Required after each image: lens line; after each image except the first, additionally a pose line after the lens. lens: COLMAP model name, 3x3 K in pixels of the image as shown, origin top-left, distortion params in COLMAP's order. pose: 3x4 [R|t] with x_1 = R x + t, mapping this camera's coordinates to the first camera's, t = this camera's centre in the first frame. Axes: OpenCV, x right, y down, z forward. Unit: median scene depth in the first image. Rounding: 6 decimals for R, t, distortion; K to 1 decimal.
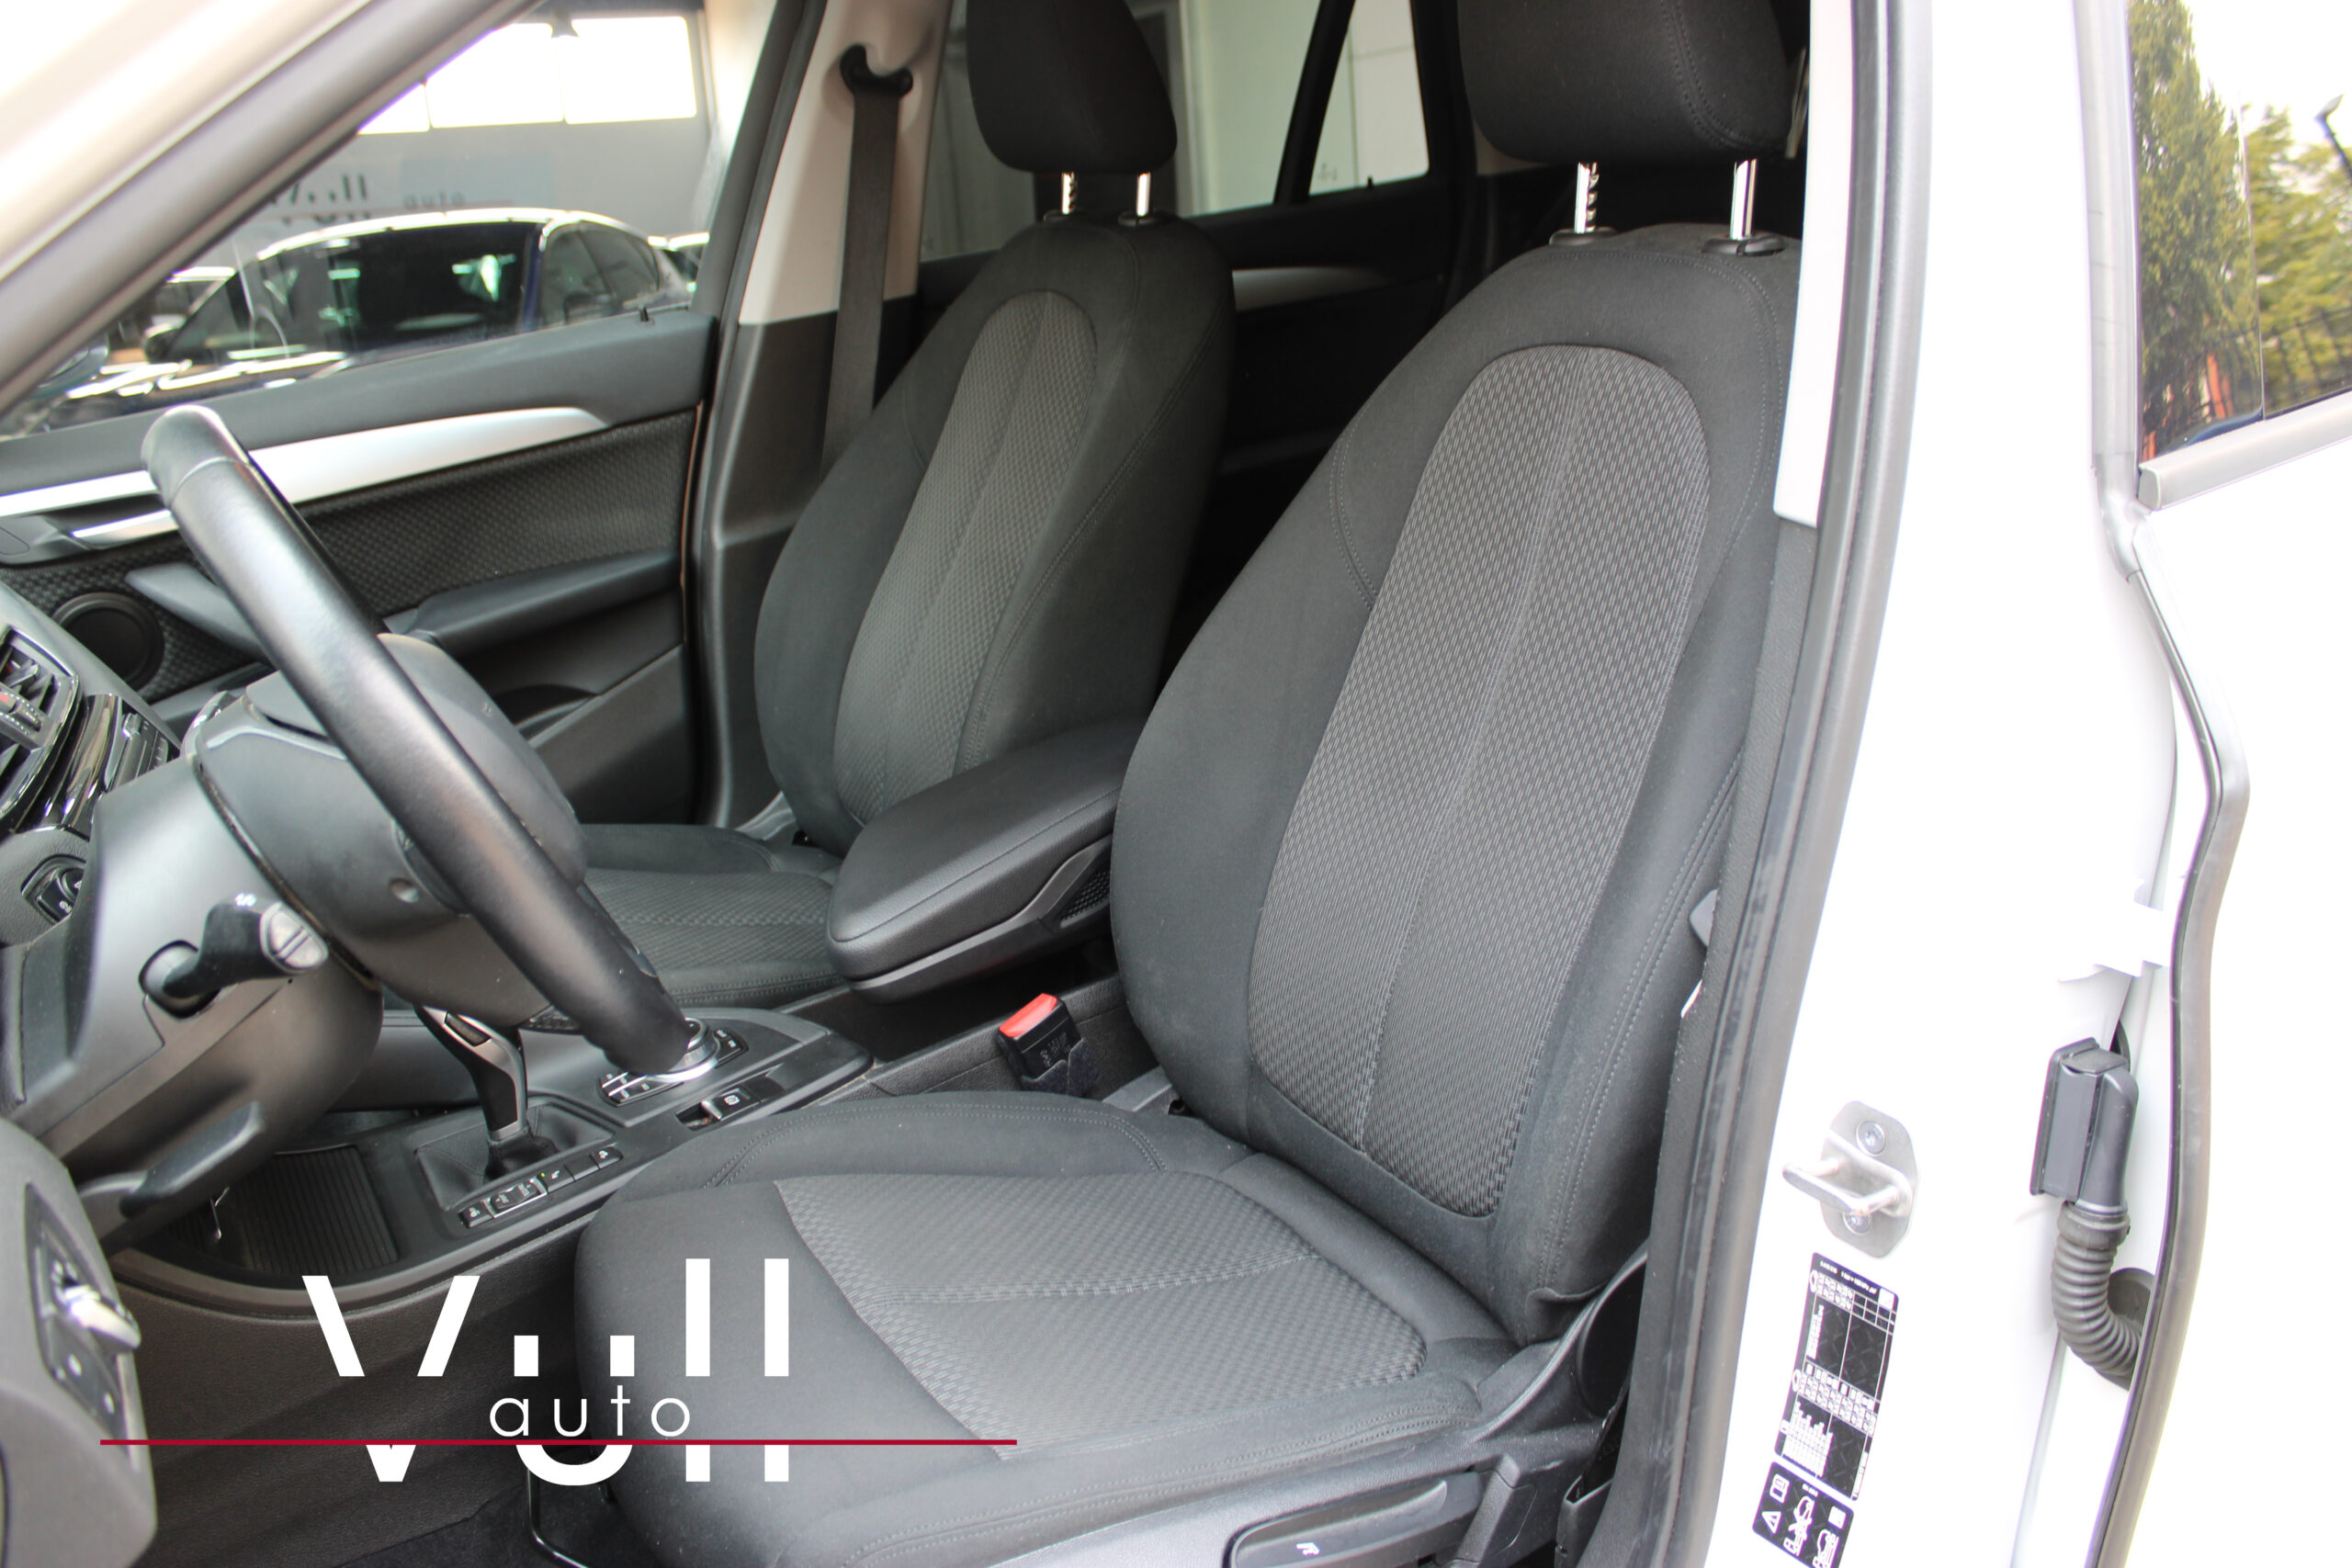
lens RADIAL K [[1980.4, 0, 1176.0], [0, 1980.4, 784.0], [0, 0, 1]] dist [-0.126902, 0.007221]
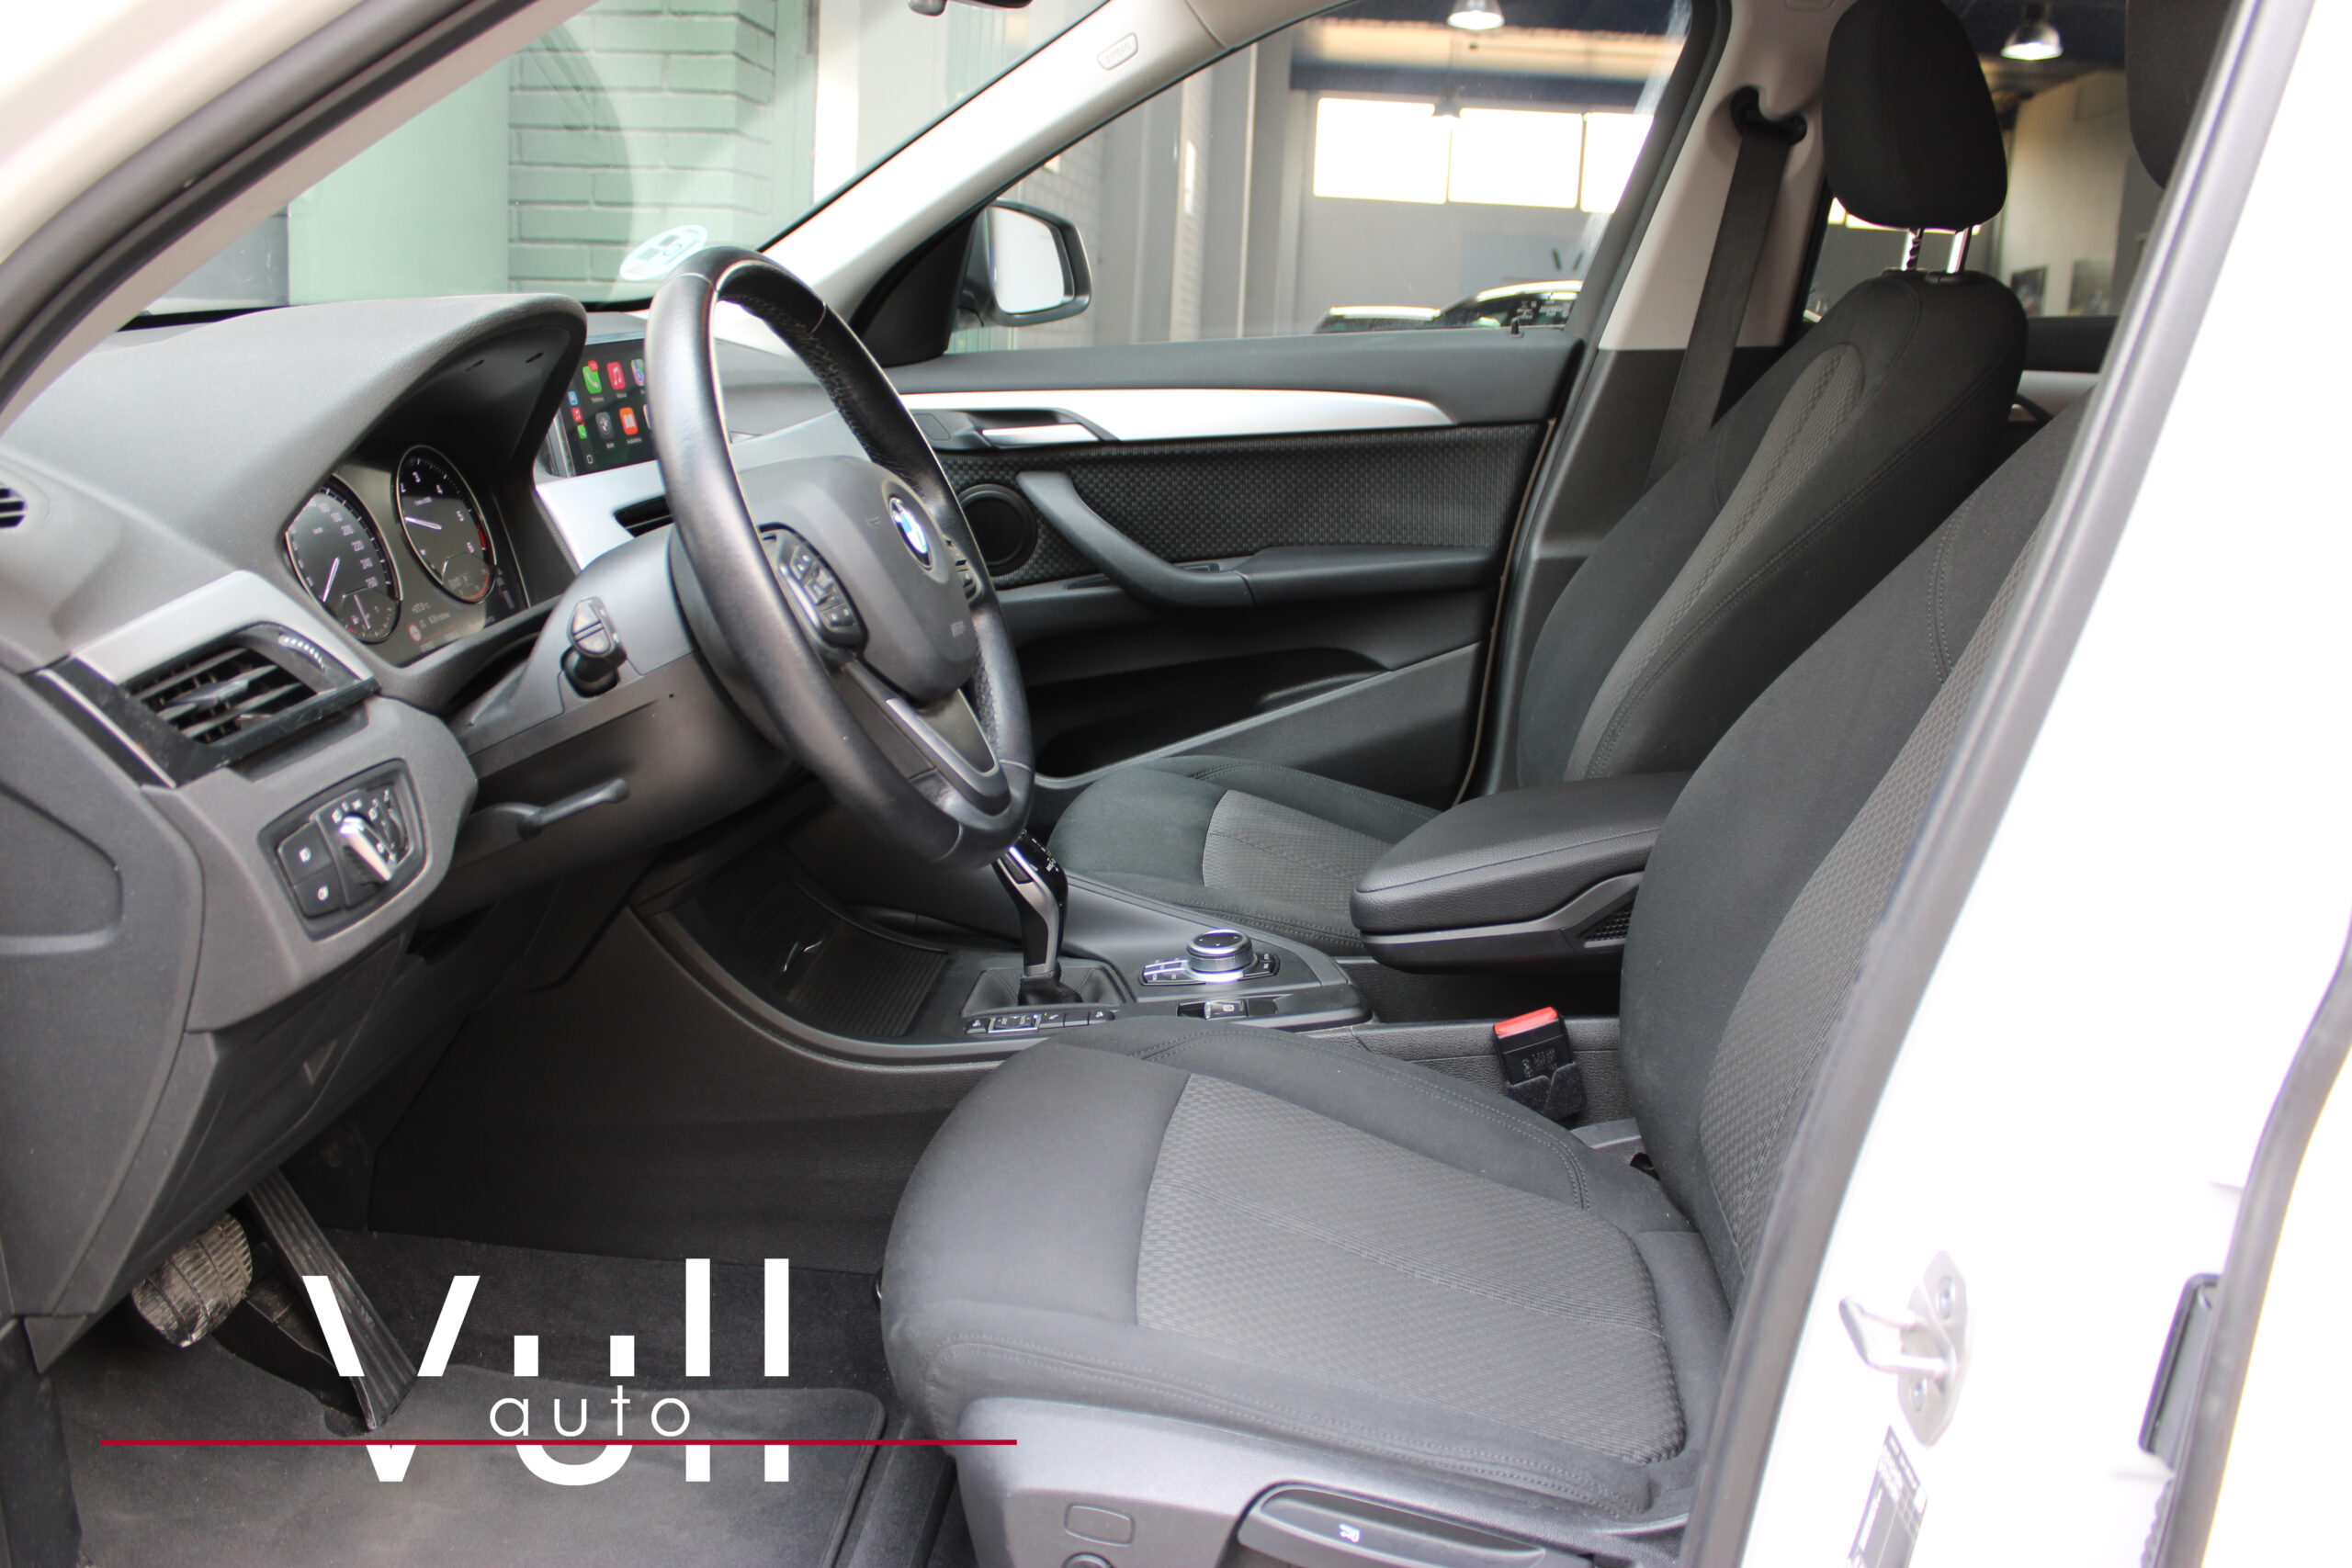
lens RADIAL K [[1987.0, 0, 1126.4], [0, 1987.0, 771.3], [0, 0, 1]] dist [-0.179867, 0.152246]
pose [[0.785006, 0.226939, -0.576423, 0.284495], [-0.259509, 0.965373, 0.026655, 0.020398], [0.562512, 0.128662, 0.816716, 0.065397]]
